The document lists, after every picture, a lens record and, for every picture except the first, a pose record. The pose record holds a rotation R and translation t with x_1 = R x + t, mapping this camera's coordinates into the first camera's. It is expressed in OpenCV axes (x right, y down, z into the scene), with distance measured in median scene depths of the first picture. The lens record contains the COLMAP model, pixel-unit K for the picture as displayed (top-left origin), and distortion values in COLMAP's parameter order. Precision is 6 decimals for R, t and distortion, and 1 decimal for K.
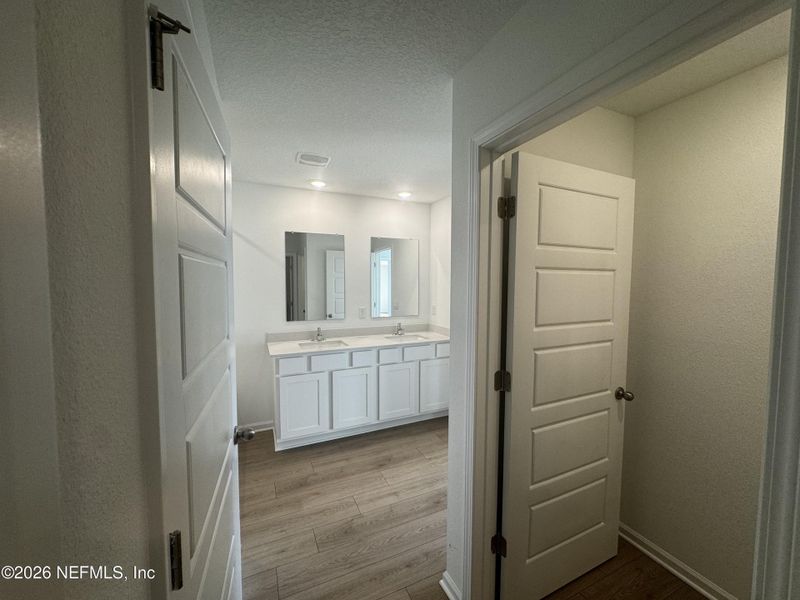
lens RADIAL K [[320.7, 0, 400.0], [0, 320.7, 300.0], [0, 0, 1]] dist [0.001439, 0.000033]
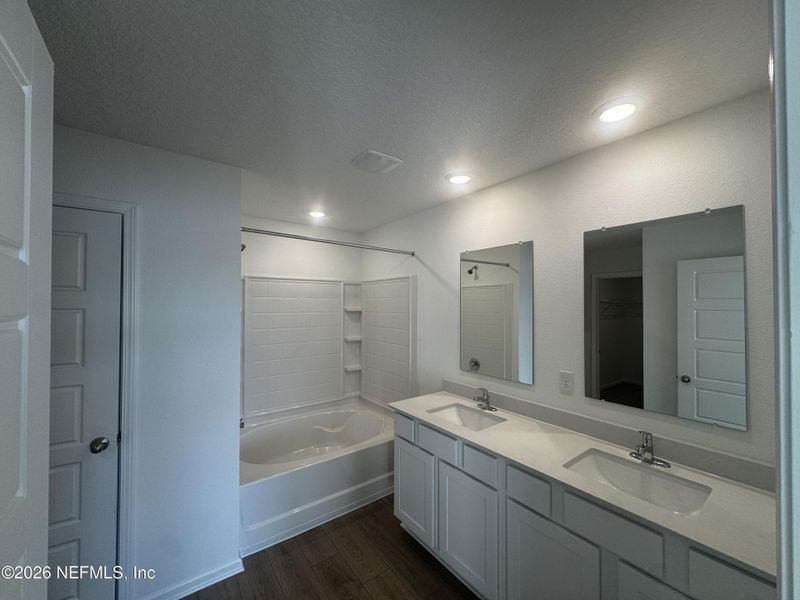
lens RADIAL K [[320.7, 0, 400.0], [0, 320.7, 300.0], [0, 0, 1]] dist [0.001439, 0.000033]
pose [[0.207445, -0.015540, -0.978123, 0.327315], [-0.059071, 0.997850, -0.028381, -0.060912], [0.976462, 0.063666, 0.206081, 0.616064]]
